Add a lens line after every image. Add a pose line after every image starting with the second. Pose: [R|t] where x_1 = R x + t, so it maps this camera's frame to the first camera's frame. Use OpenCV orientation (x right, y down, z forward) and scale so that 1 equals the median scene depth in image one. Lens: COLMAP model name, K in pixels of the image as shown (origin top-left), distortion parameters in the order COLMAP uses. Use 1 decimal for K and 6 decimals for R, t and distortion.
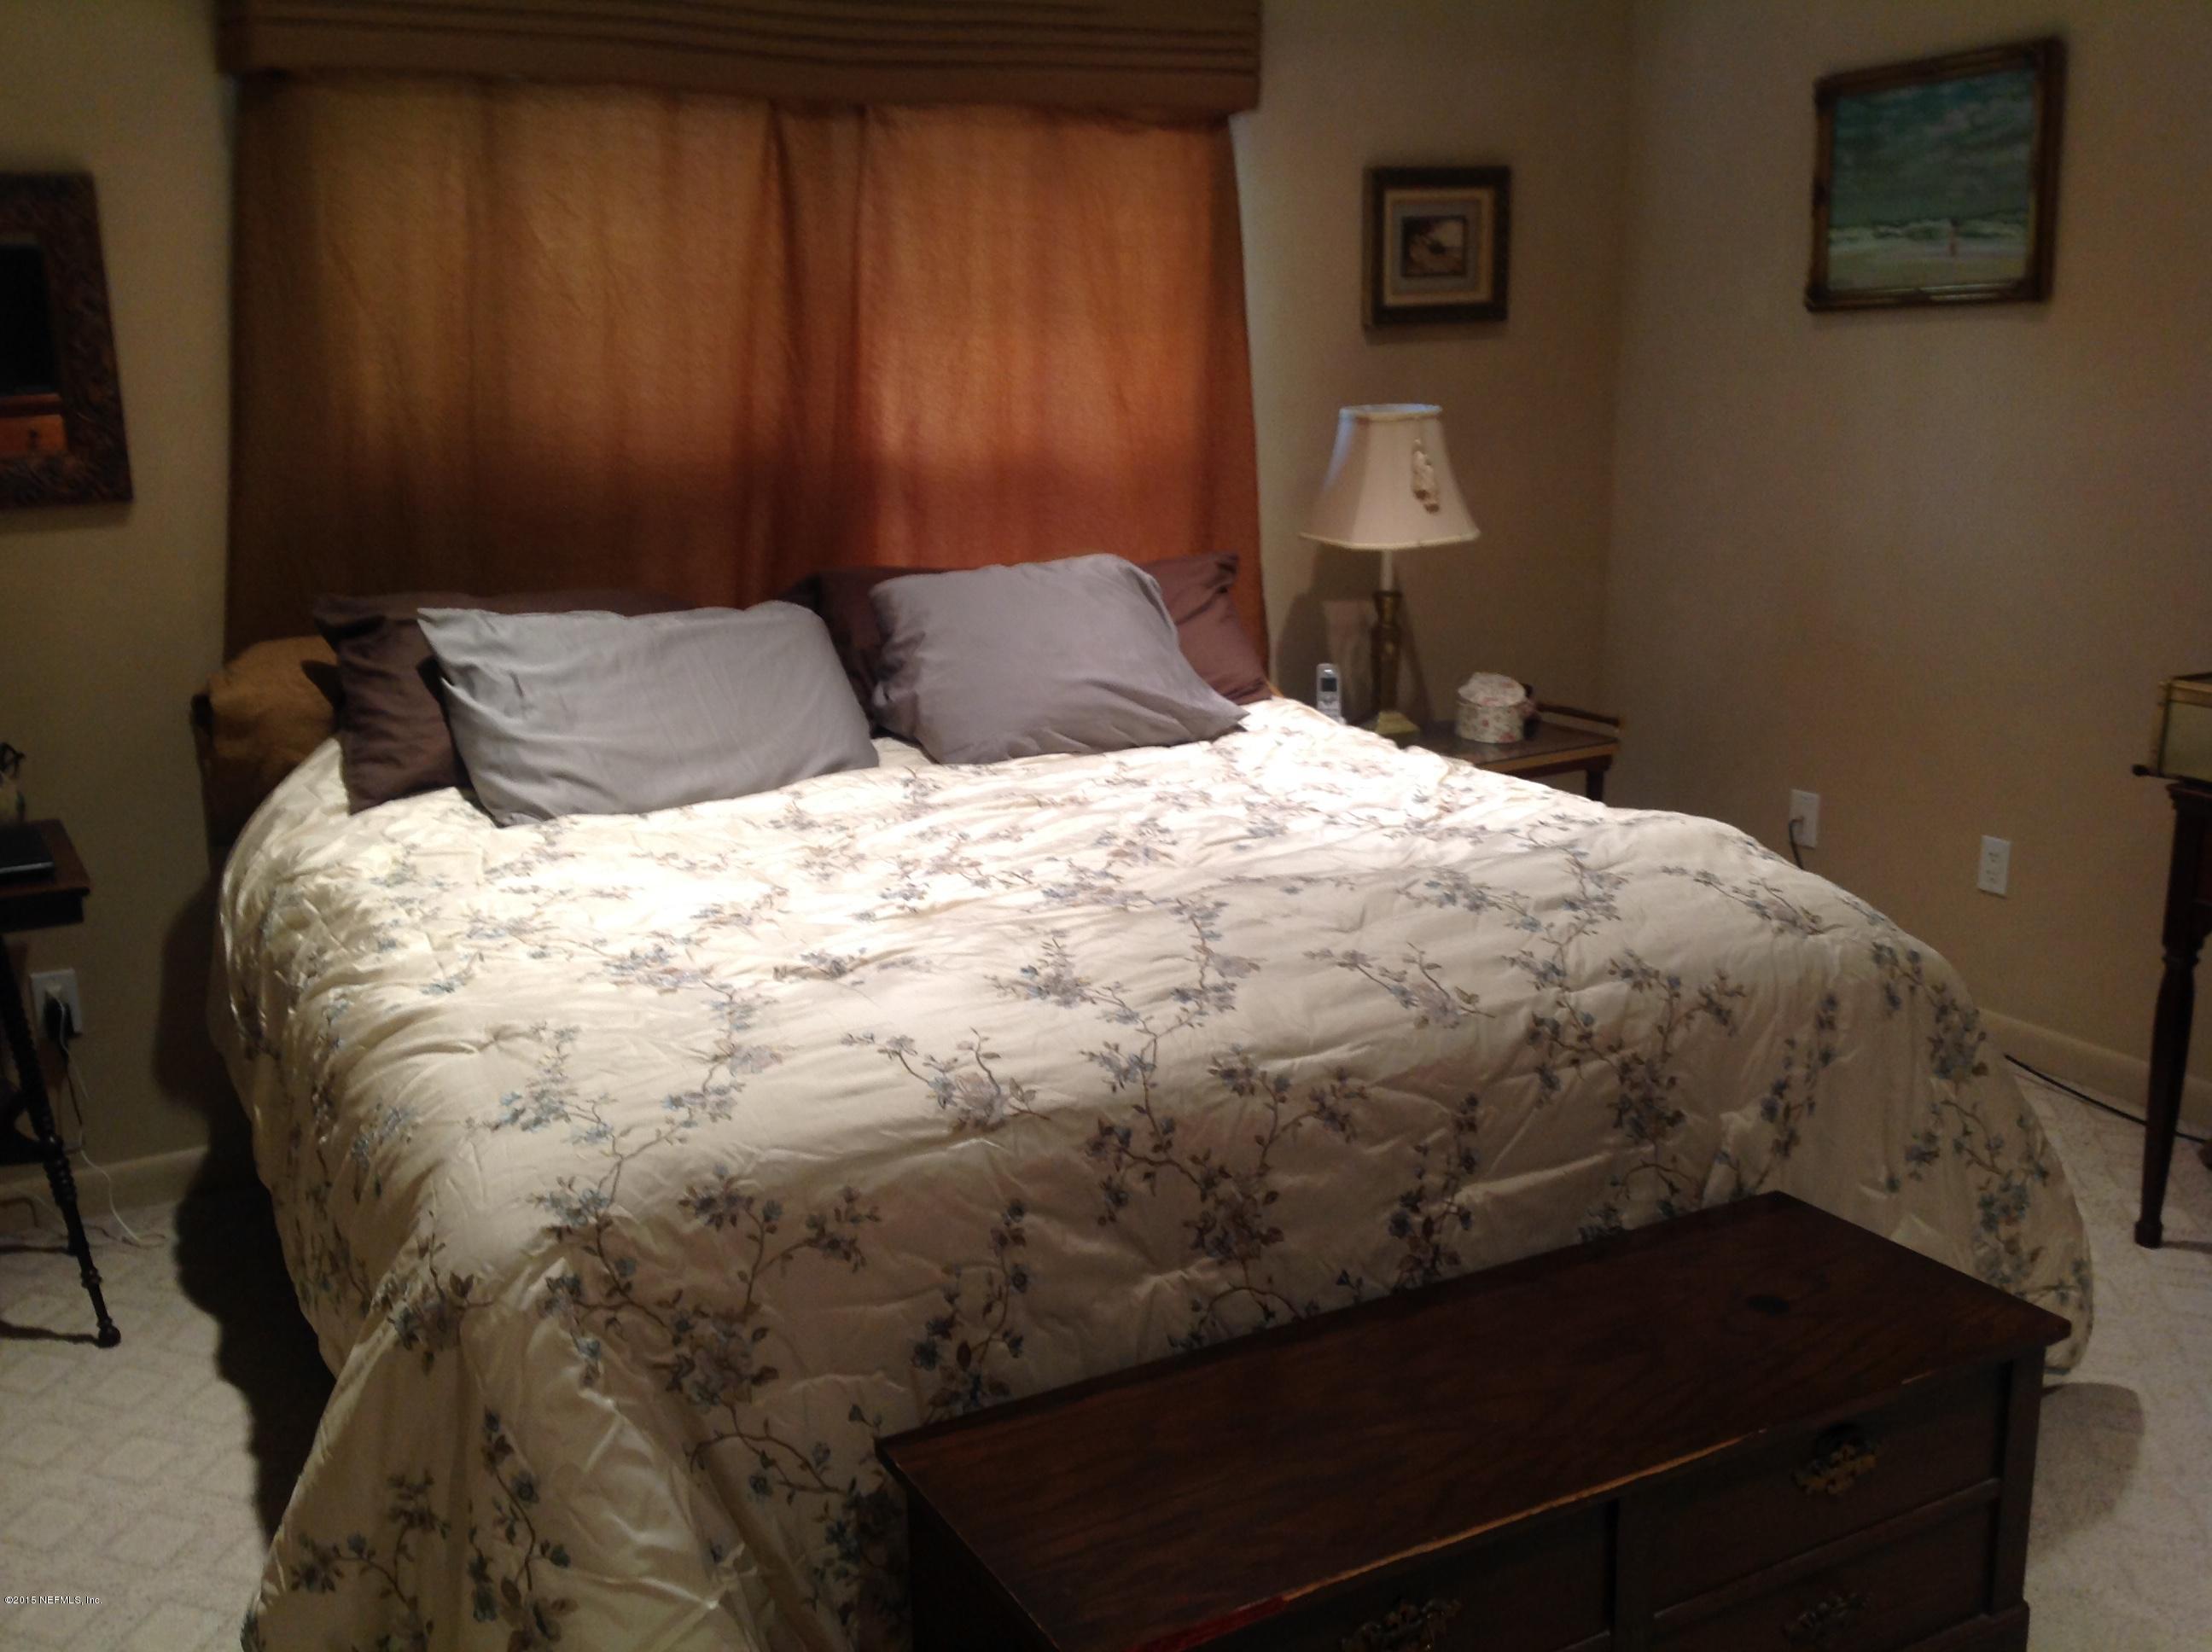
lens RADIAL K [[2118.3, 0, 1107.4], [0, 2118.3, 823.2], [0, 0, 1]] dist [0.006682, 0.000000]
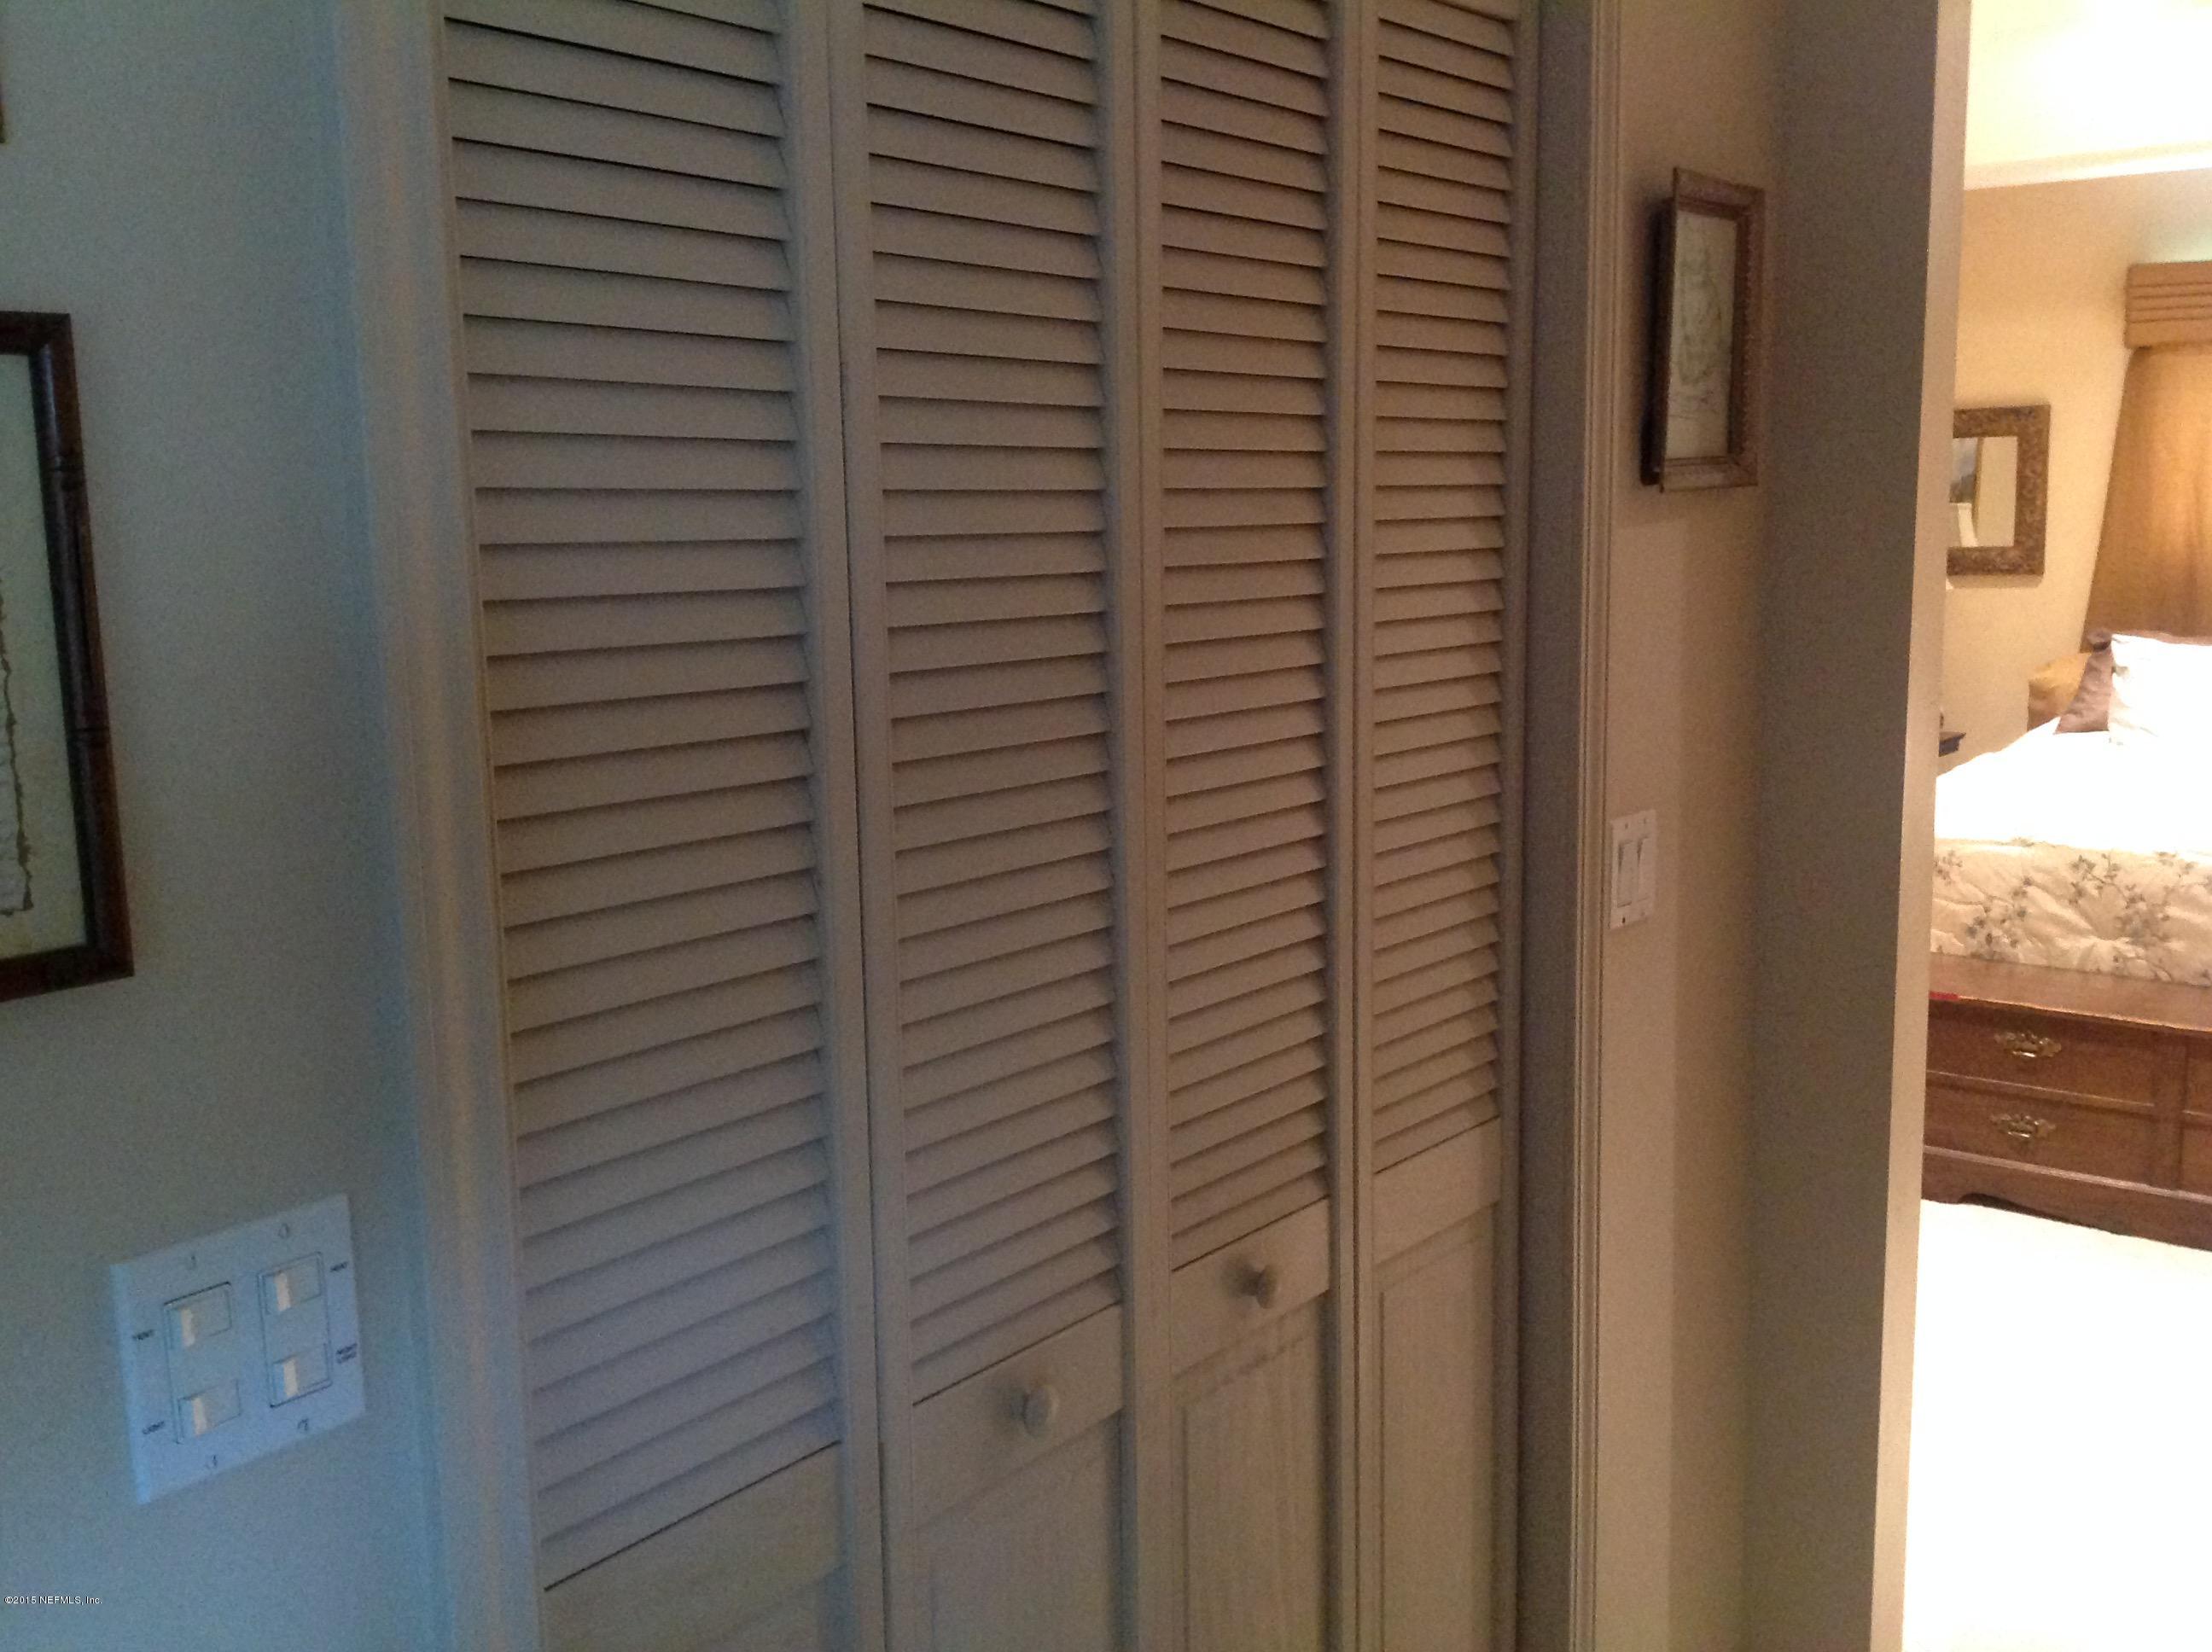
lens RADIAL K [[2118.3, 0, 1107.5], [0, 2118.3, 826.4], [0, 0, 1]] dist [0.006682, 0.000000]
pose [[0.383269, 0.154614, -0.910604, 1.551855], [-0.211727, 0.974344, 0.076322, 0.155138], [0.899042, 0.163548, 0.406172, -0.750904]]
